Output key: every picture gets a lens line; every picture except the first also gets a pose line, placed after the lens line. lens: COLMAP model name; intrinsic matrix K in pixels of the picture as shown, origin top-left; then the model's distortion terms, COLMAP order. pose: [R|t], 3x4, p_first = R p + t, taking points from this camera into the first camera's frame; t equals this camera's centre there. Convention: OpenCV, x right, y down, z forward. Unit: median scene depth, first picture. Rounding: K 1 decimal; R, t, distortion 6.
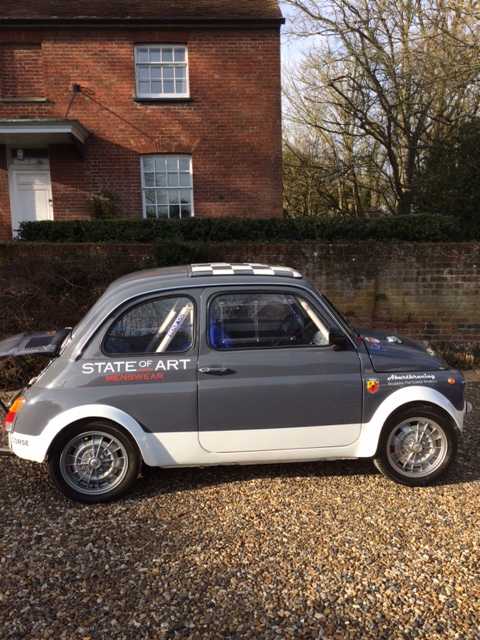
lens RADIAL K [[548.6, 0, 234.7], [0, 548.6, 322.6], [0, 0, 1]] dist [0.083129, -0.101903]
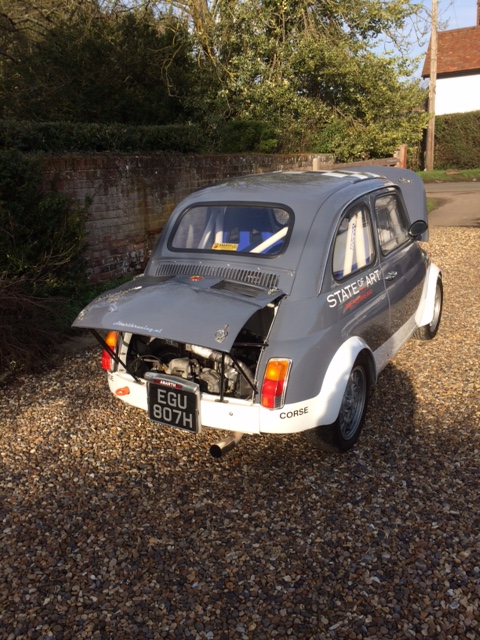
lens RADIAL K [[548.6, 0, 239.0], [0, 548.6, 319.8], [0, 0, 1]] dist [0.083129, -0.101903]
pose [[0.576529, -0.242613, 0.780226, -0.271154], [0.138642, 0.970100, 0.199208, -0.020151], [-0.805228, -0.006677, 0.592927, 0.166664]]
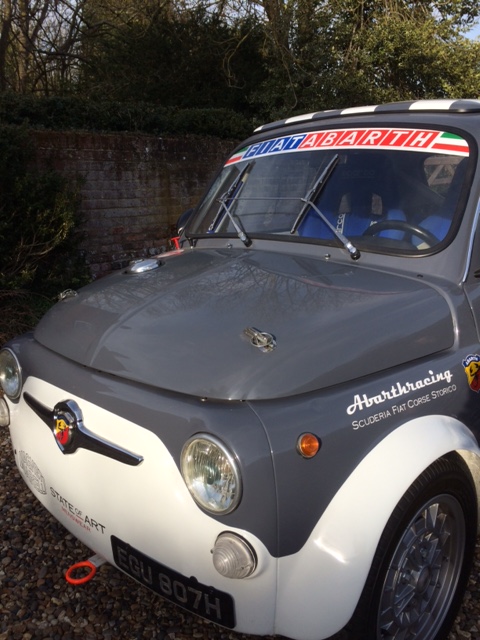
lens RADIAL K [[548.6, 0, 239.9], [0, 548.6, 321.1], [0, 0, 1]] dist [0.083129, -0.101903]
pose [[0.702477, -0.190414, 0.685761, -0.180992], [0.117890, 0.981366, 0.151730, 0.005025], [-0.701874, -0.025742, 0.711836, 0.182811]]
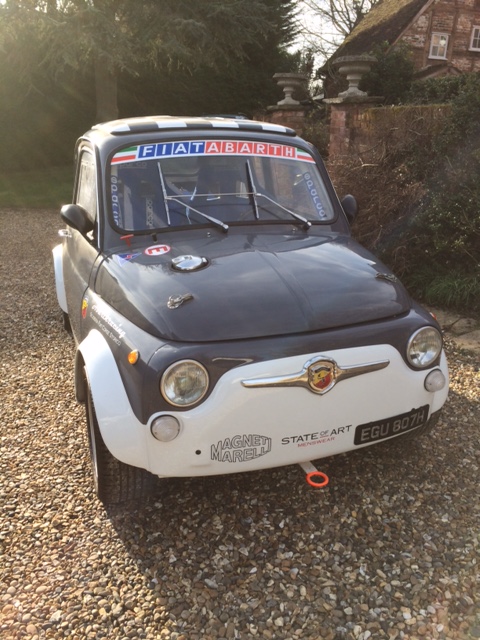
lens RADIAL K [[548.6, 0, 241.7], [0, 548.6, 319.6], [0, 0, 1]] dist [0.083129, -0.101903]
pose [[-0.339081, -0.301991, 0.890969, -0.253767], [0.126999, 0.923713, 0.361423, -0.031793], [-0.932146, 0.235704, -0.274860, 0.338380]]
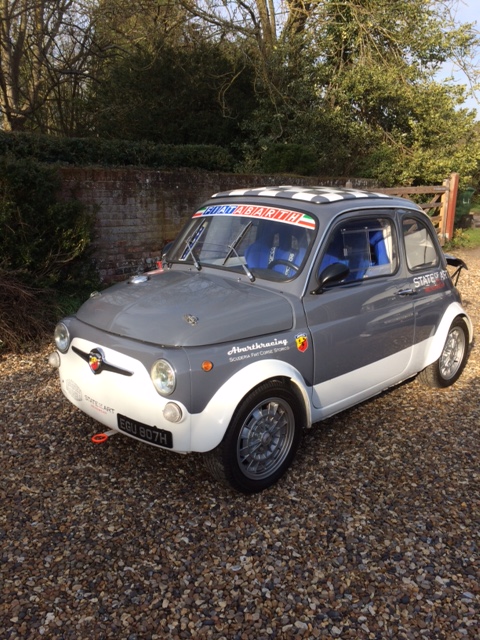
lens RADIAL K [[548.6, 0, 241.0], [0, 548.6, 321.0], [0, 0, 1]] dist [0.083129, -0.101903]
pose [[0.704787, -0.160090, 0.691119, -0.241184], [0.080392, 0.985953, 0.146403, -0.004819], [-0.704849, -0.047623, 0.707757, 0.091381]]
